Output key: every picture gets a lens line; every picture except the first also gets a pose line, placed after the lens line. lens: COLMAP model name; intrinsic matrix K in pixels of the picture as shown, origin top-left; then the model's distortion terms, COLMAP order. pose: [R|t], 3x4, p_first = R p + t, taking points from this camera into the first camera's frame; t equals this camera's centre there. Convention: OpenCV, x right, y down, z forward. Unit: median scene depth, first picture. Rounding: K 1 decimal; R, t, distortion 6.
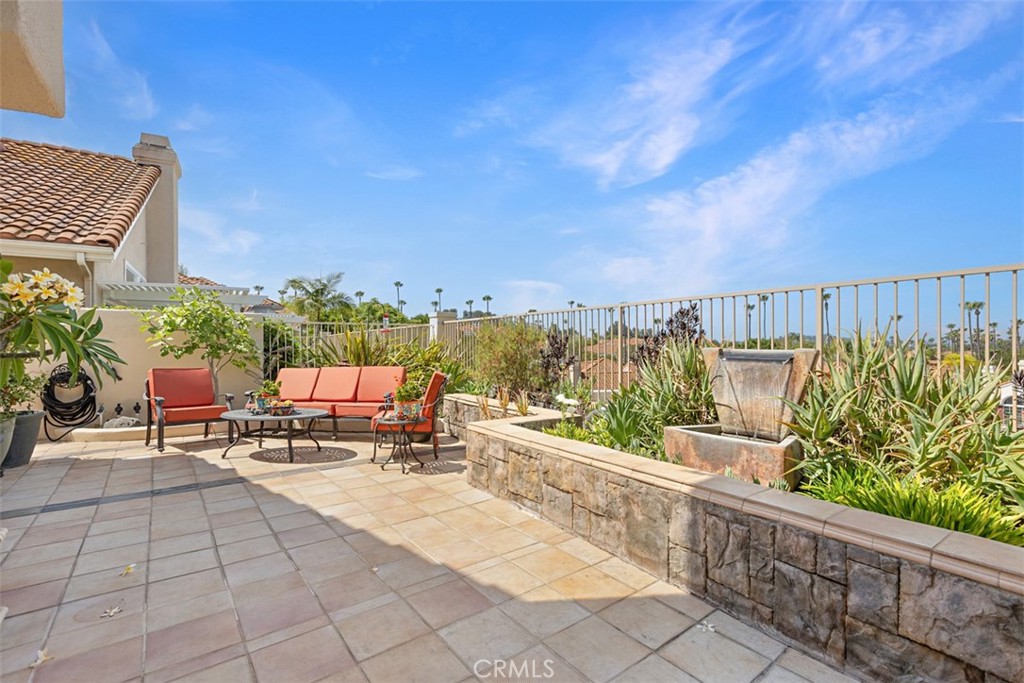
lens RADIAL K [[461.0, 0, 516.6], [0, 461.0, 345.1], [0, 0, 1]] dist [0.001068, 0.001278]
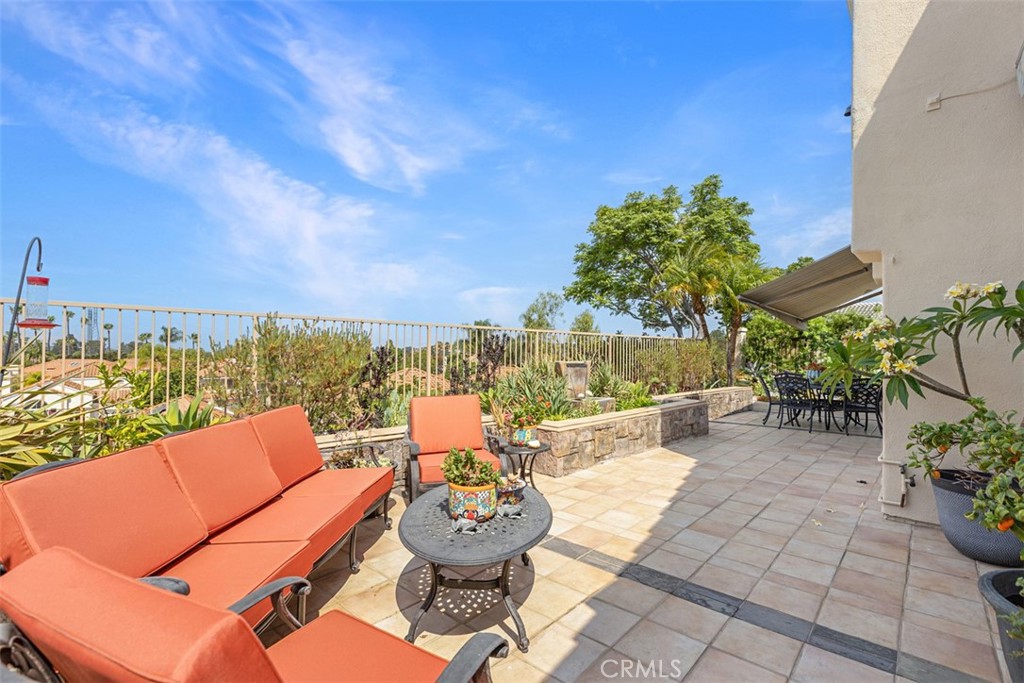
lens RADIAL K [[489.7, 0, 512.1], [0, 489.7, 343.5], [0, 0, 1]] dist [-0.000817, 0.000416]
pose [[-0.198031, 0.011687, 0.980126, -1.801492], [-0.014037, 0.999793, -0.014758, -0.032557], [-0.980095, -0.016681, -0.197826, 1.873819]]
